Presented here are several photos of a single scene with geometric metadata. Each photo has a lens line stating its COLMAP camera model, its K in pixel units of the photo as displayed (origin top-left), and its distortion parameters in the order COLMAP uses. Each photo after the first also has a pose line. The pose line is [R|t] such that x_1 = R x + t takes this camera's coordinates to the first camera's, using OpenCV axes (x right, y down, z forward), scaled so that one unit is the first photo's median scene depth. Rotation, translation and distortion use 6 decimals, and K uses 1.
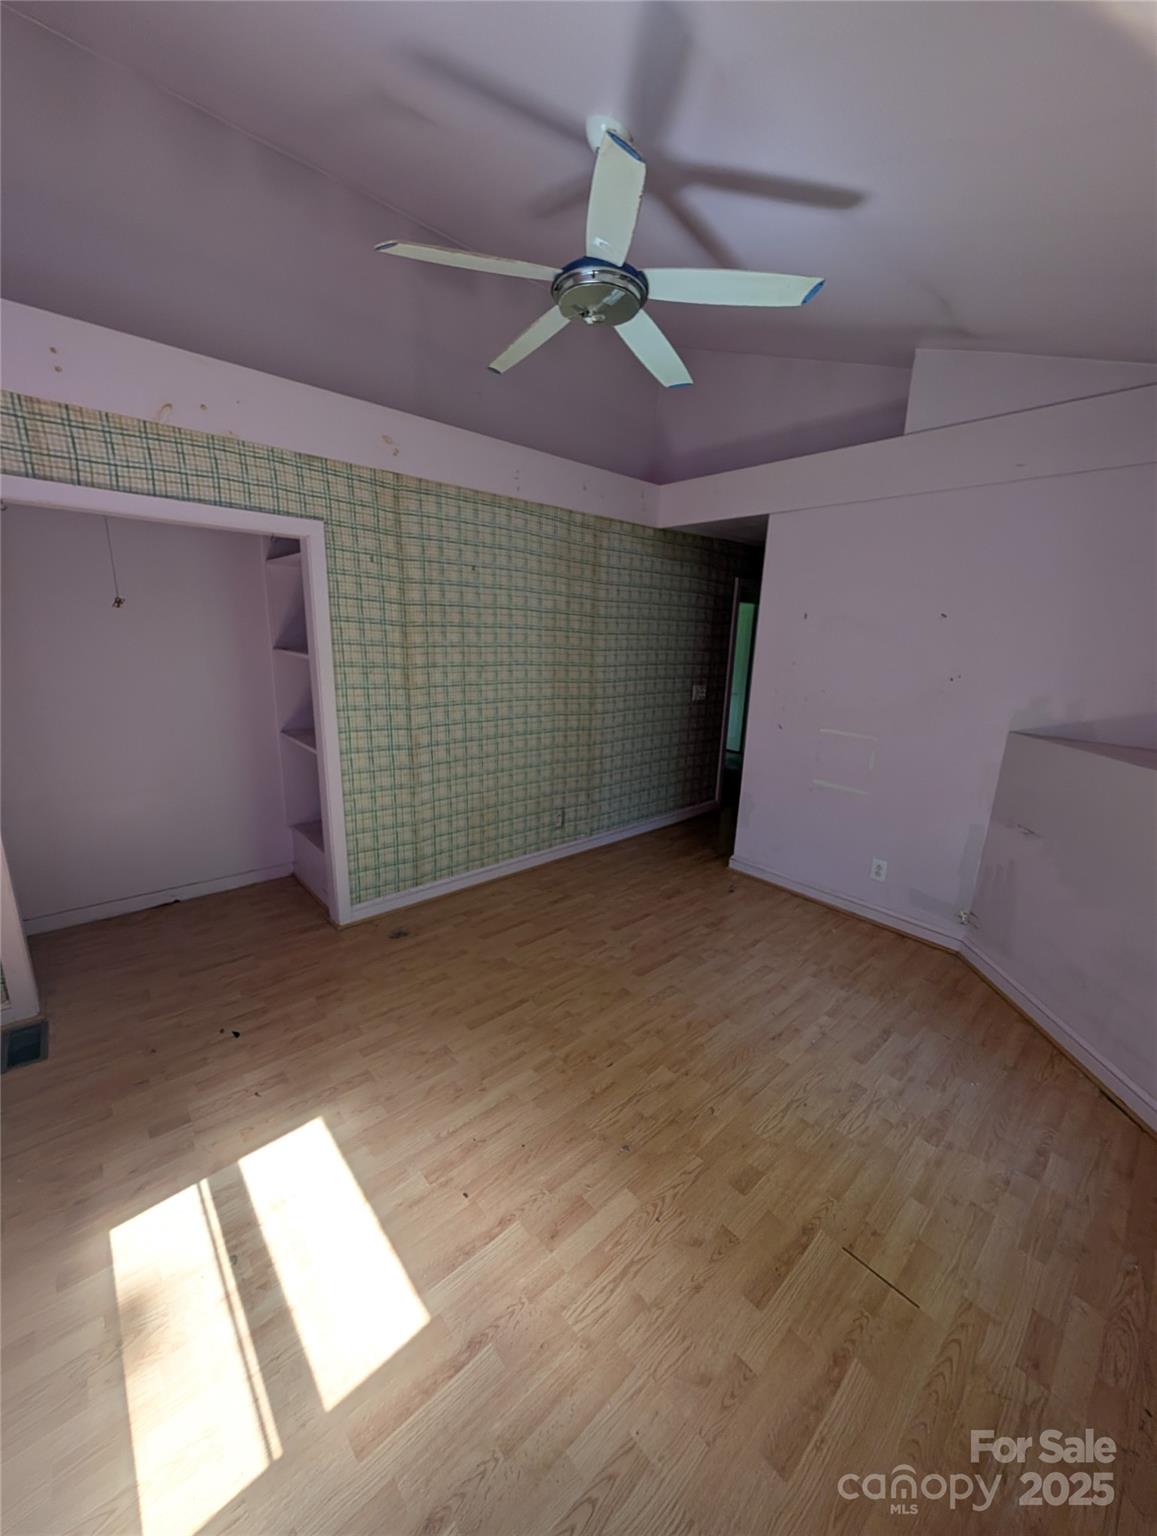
lens RADIAL K [[578.2, 0, 578.5], [0, 578.2, 768.0], [0, 0, 1]] dist [-0.000174, -0.000018]
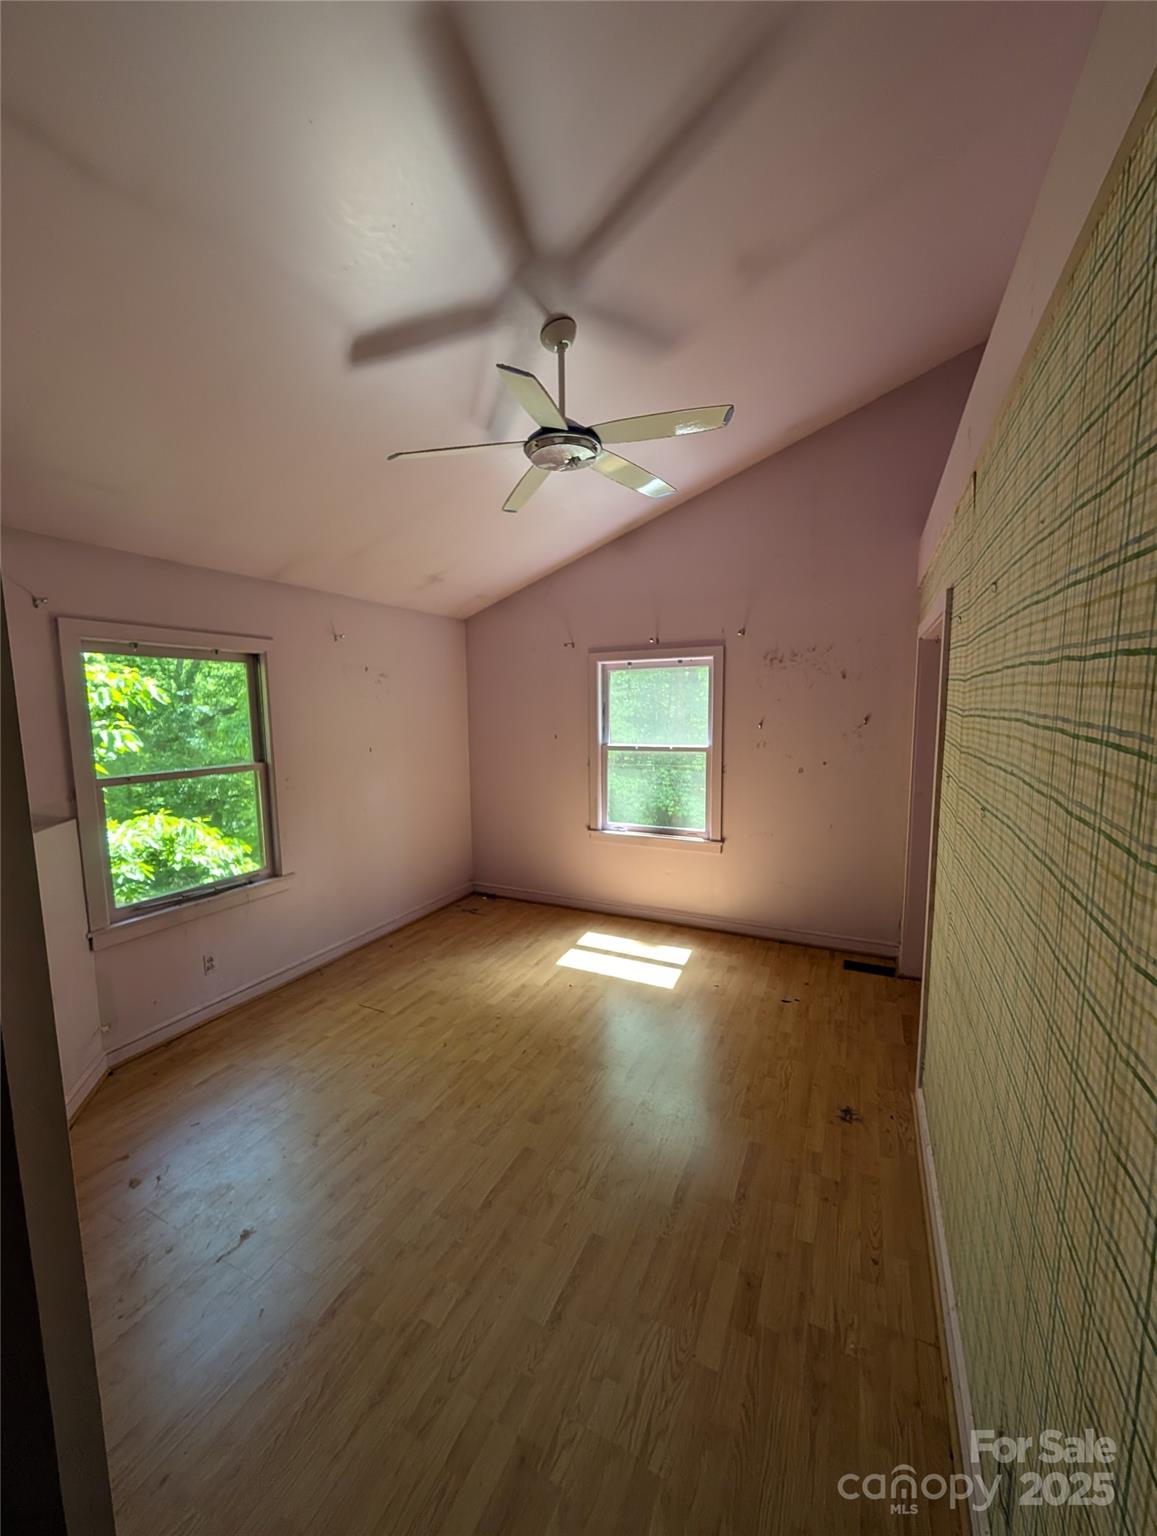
lens RADIAL K [[578.2, 0, 578.5], [0, 578.2, 768.0], [0, 0, 1]] dist [-0.000174, -0.000018]
pose [[-0.925034, 0.020204, -0.379347, 0.493287], [-0.104065, 0.946909, 0.304194, -0.563849], [0.365353, 0.320867, -0.873820, 2.335326]]
